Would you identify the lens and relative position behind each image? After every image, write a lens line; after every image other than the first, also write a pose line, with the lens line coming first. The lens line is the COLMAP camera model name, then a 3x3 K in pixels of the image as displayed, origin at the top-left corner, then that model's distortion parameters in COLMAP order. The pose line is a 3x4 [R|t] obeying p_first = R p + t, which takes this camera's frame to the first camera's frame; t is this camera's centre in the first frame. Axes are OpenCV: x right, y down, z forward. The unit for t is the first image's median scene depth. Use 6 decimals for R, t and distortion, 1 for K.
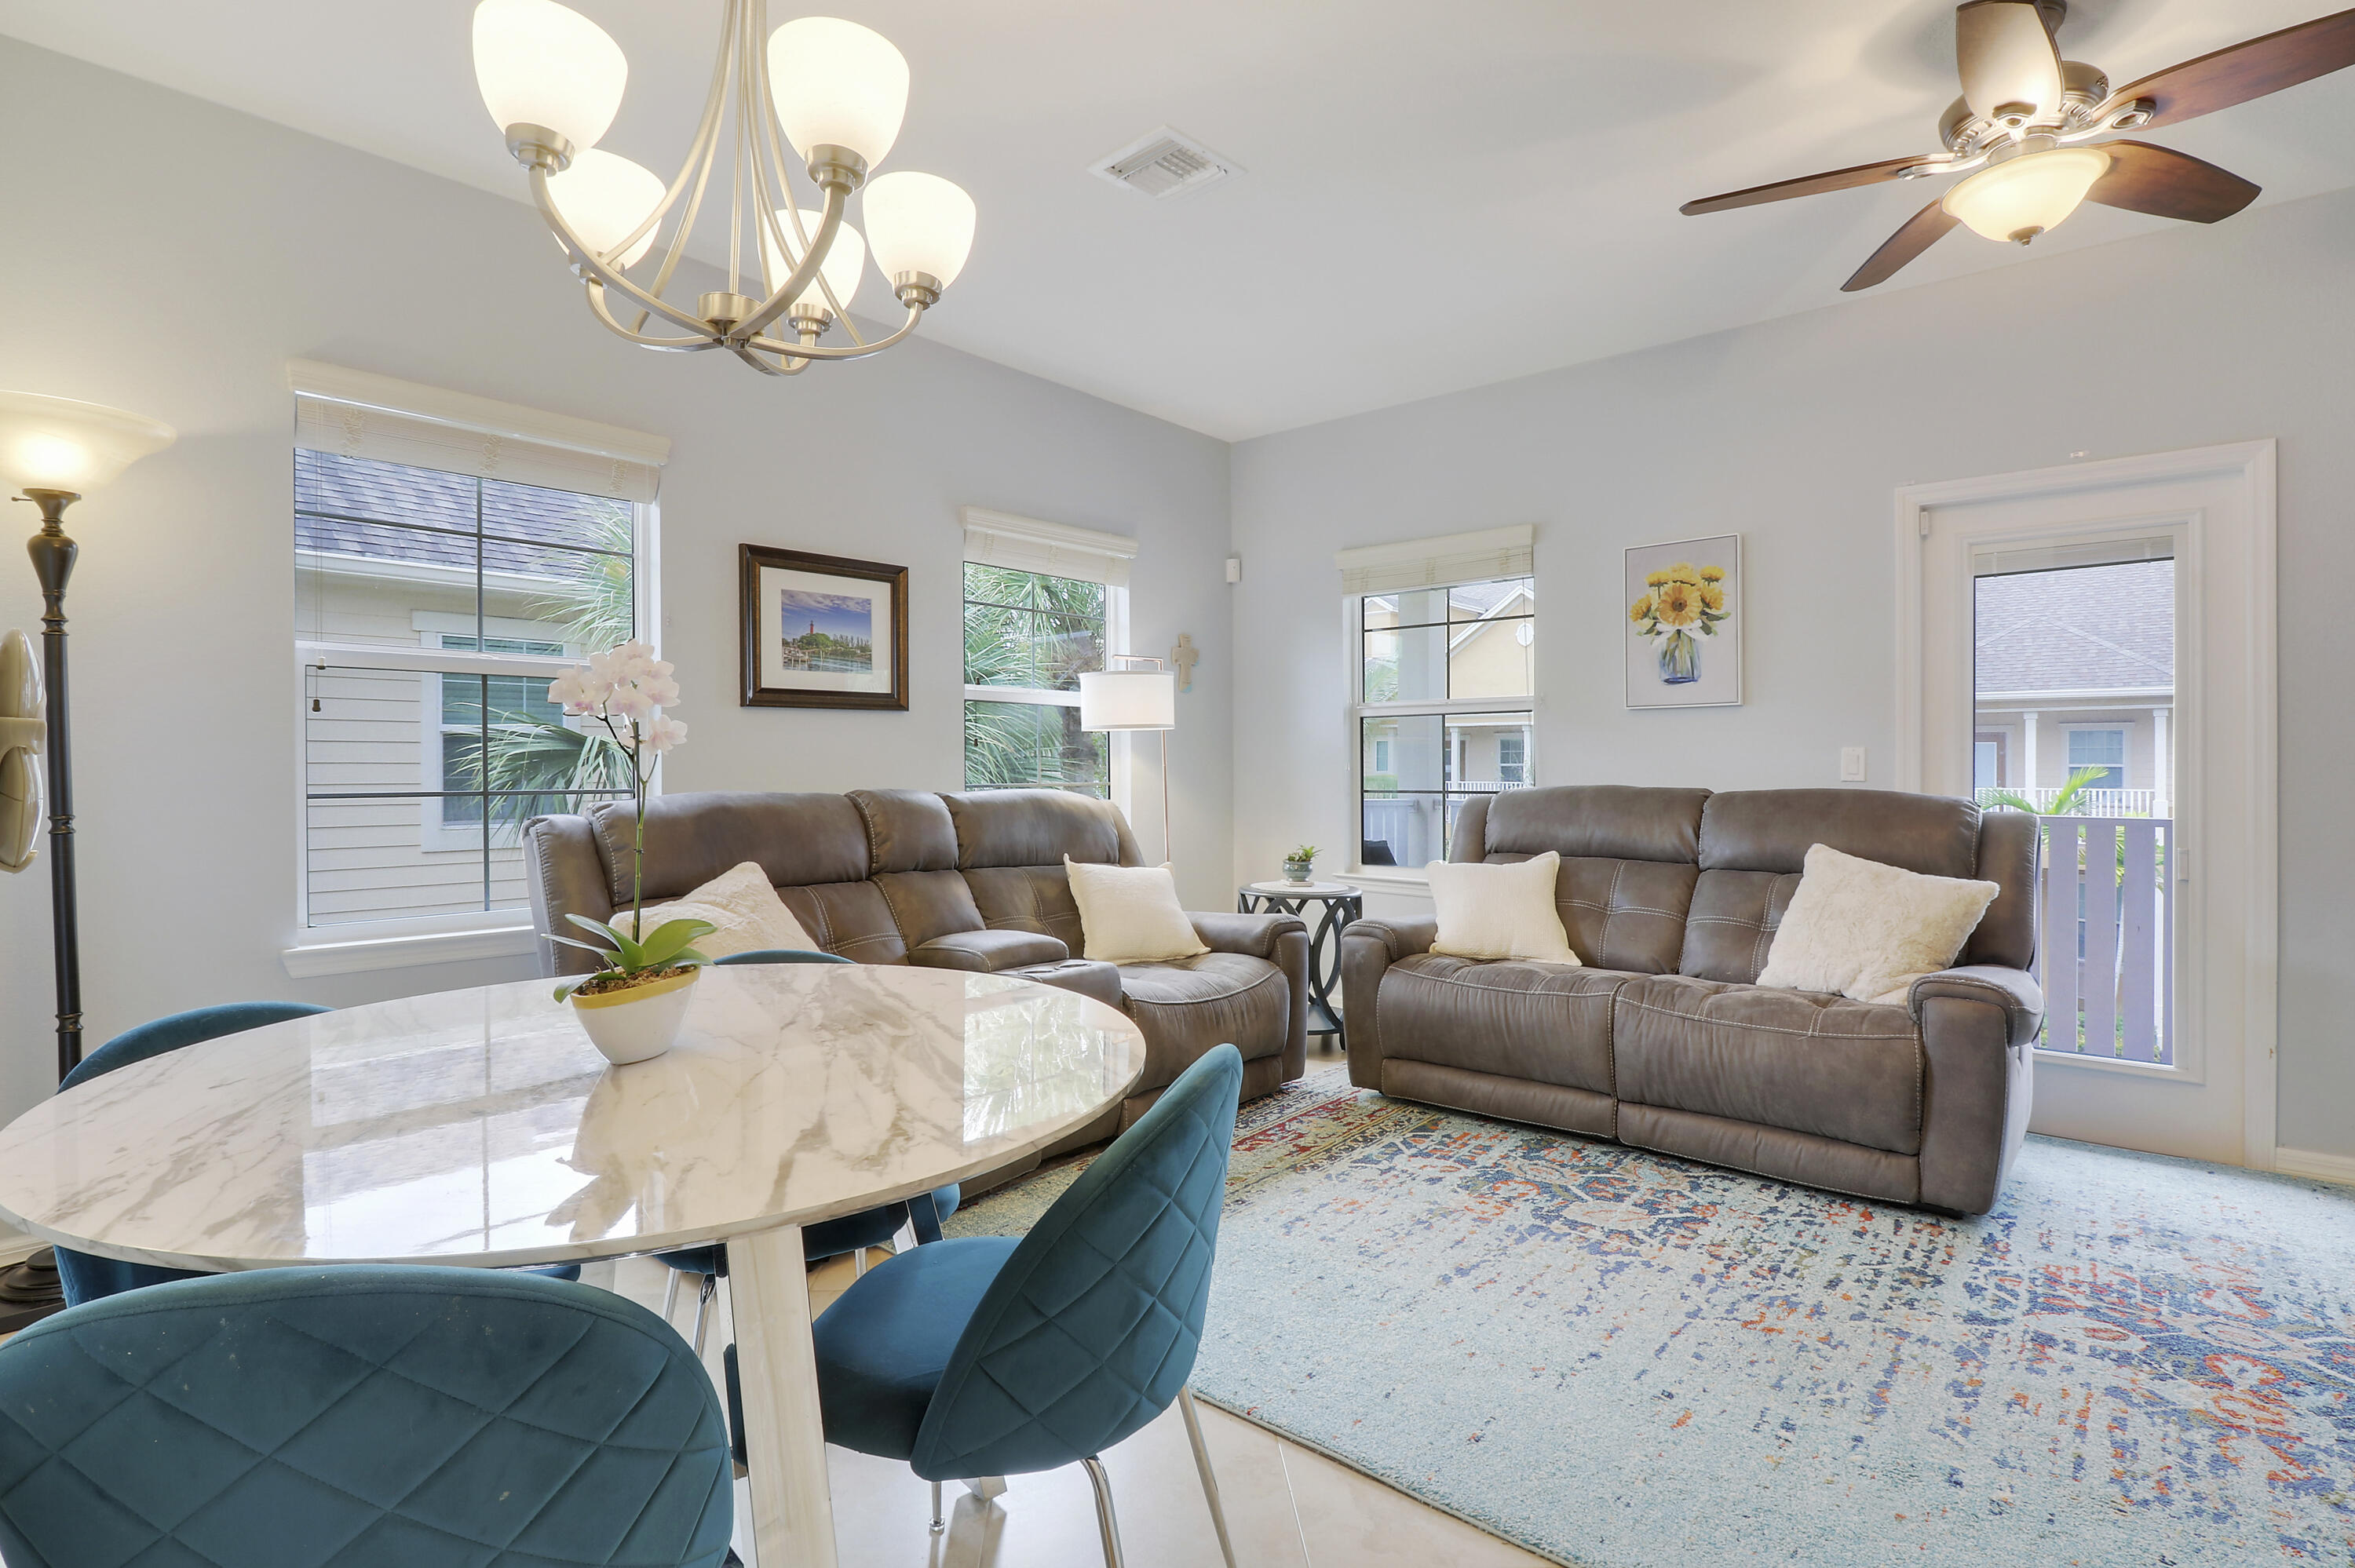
lens RADIAL K [[1143.8, 0, 1172.2], [0, 1143.8, 780.8], [0, 0, 1]] dist [-0.003580, -0.005267]
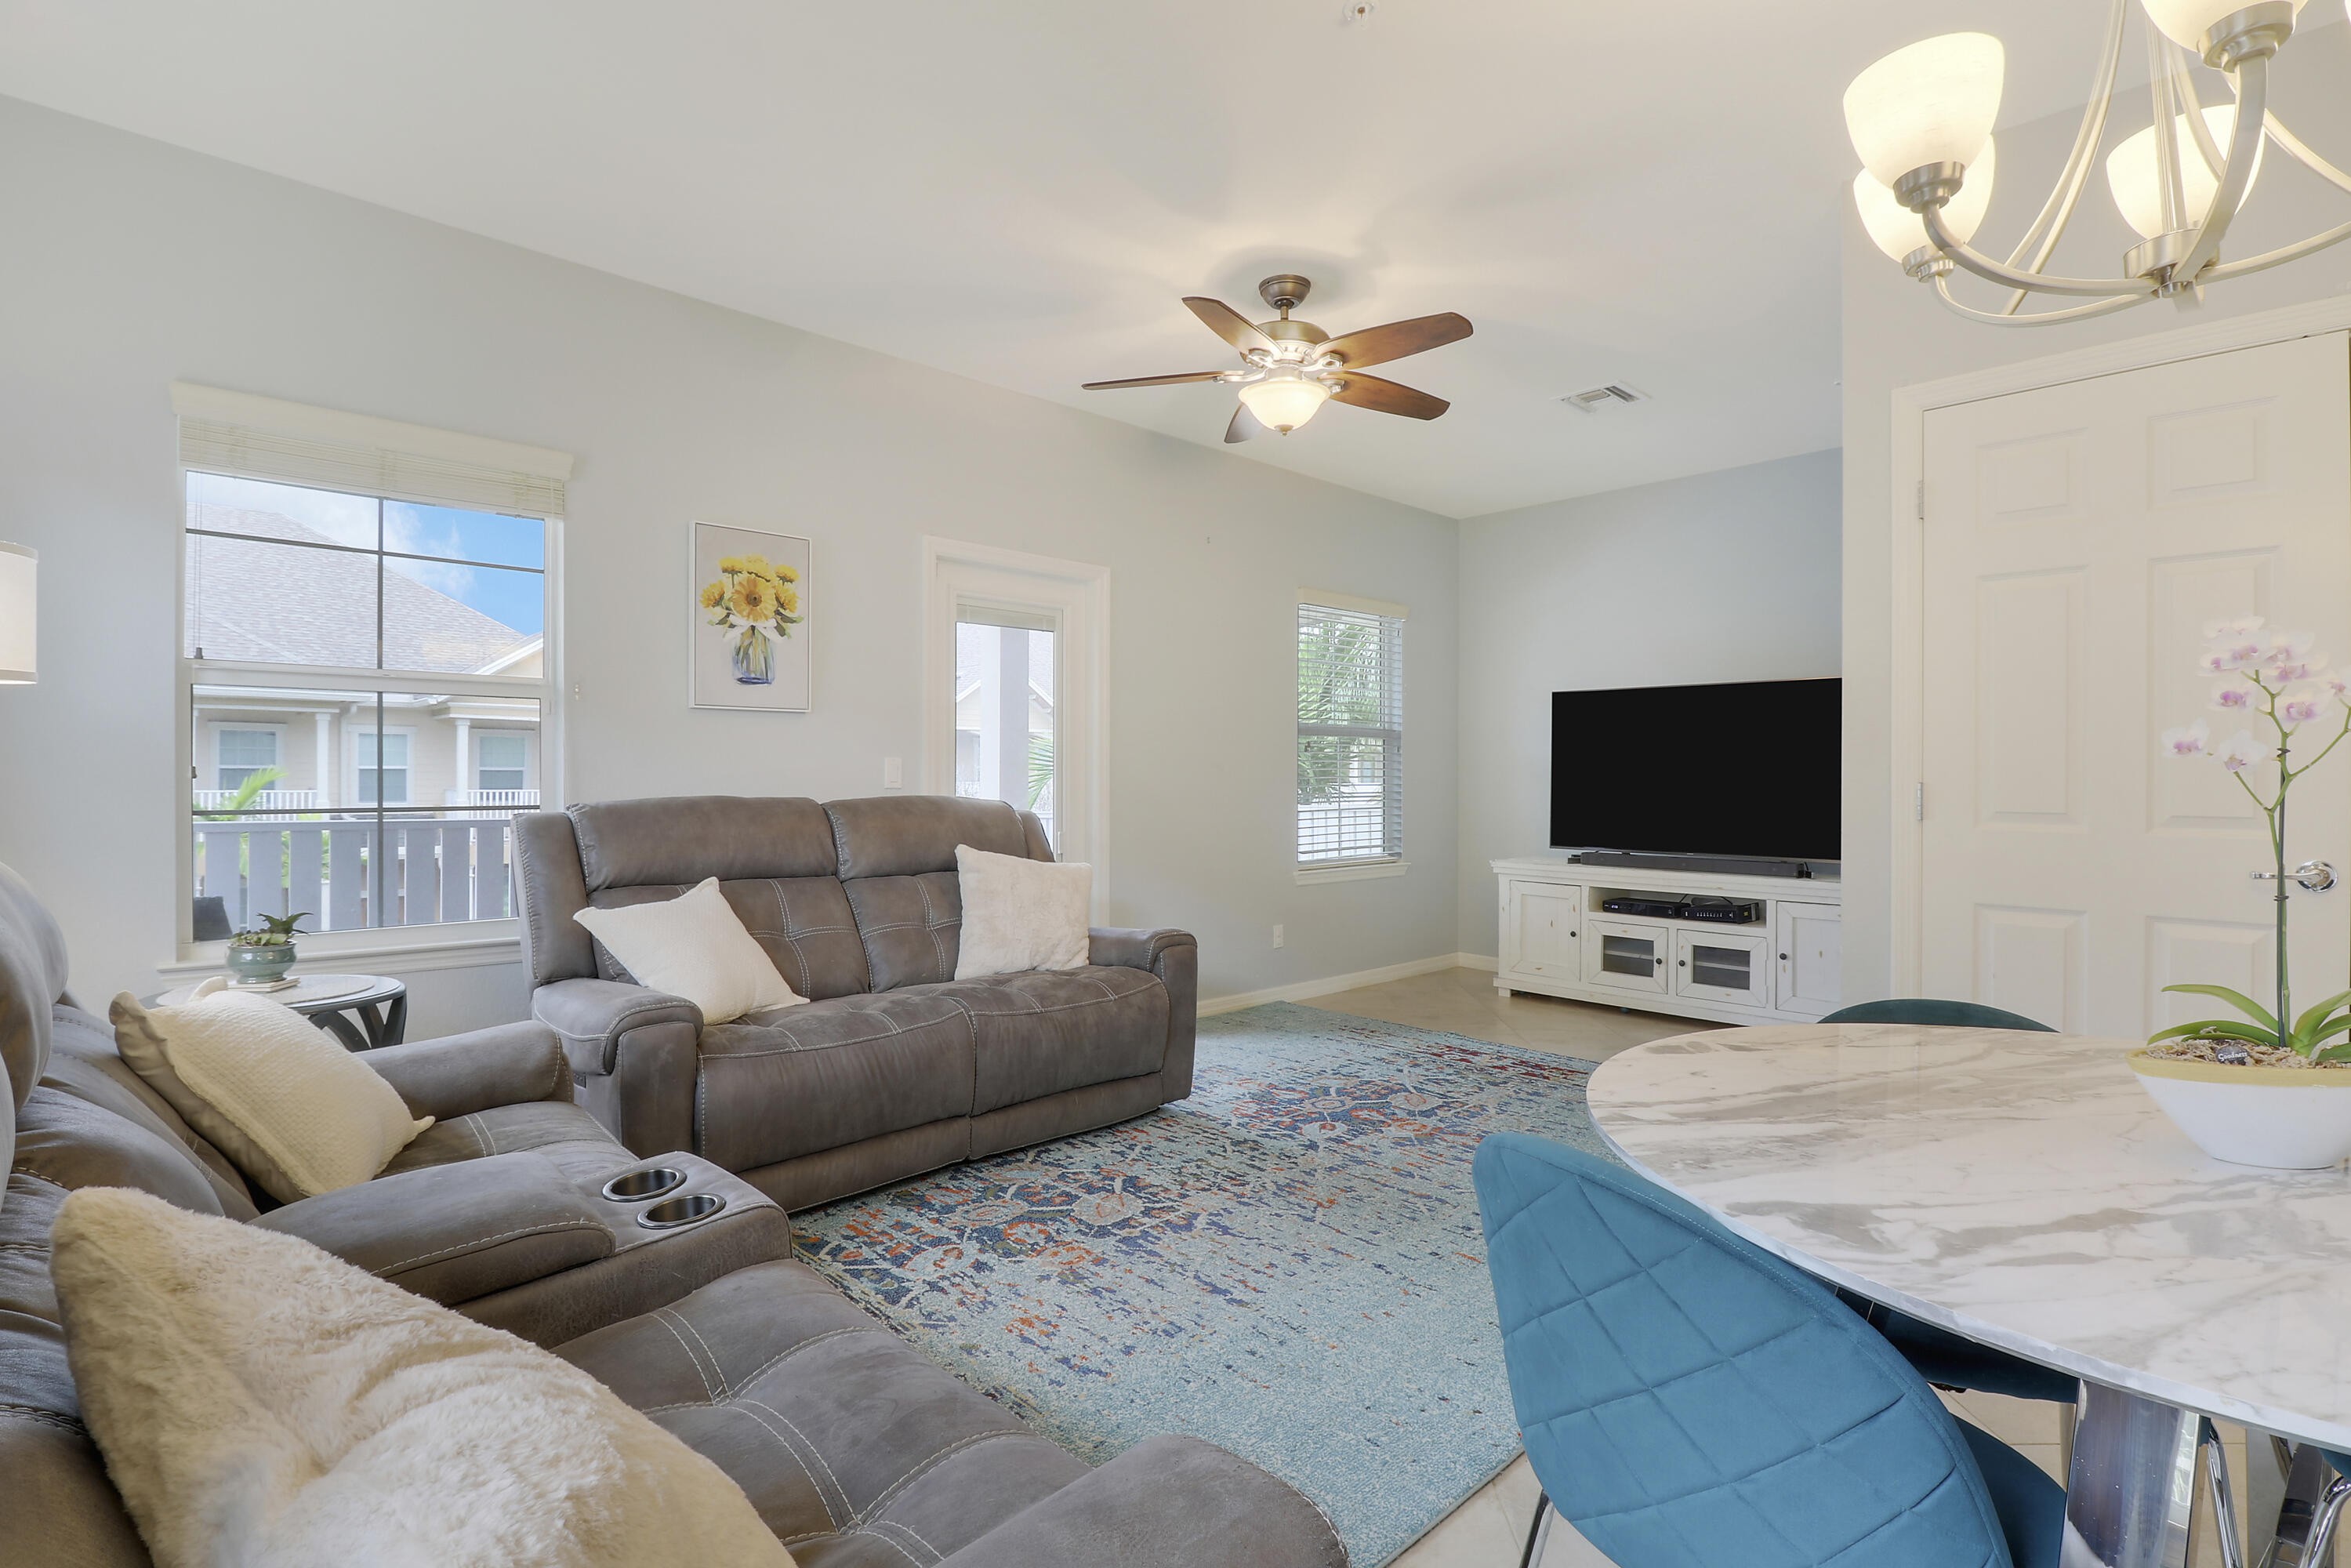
lens RADIAL K [[1142.1, 0, 1171.9], [0, 1142.1, 776.5], [0, 0, 1]] dist [-0.003580, -0.005267]
pose [[0.069971, 0.000664, 0.997549, -0.612940], [0.002536, 0.999996, -0.000844, -0.012172], [-0.997546, 0.002589, 0.069969, 0.811552]]
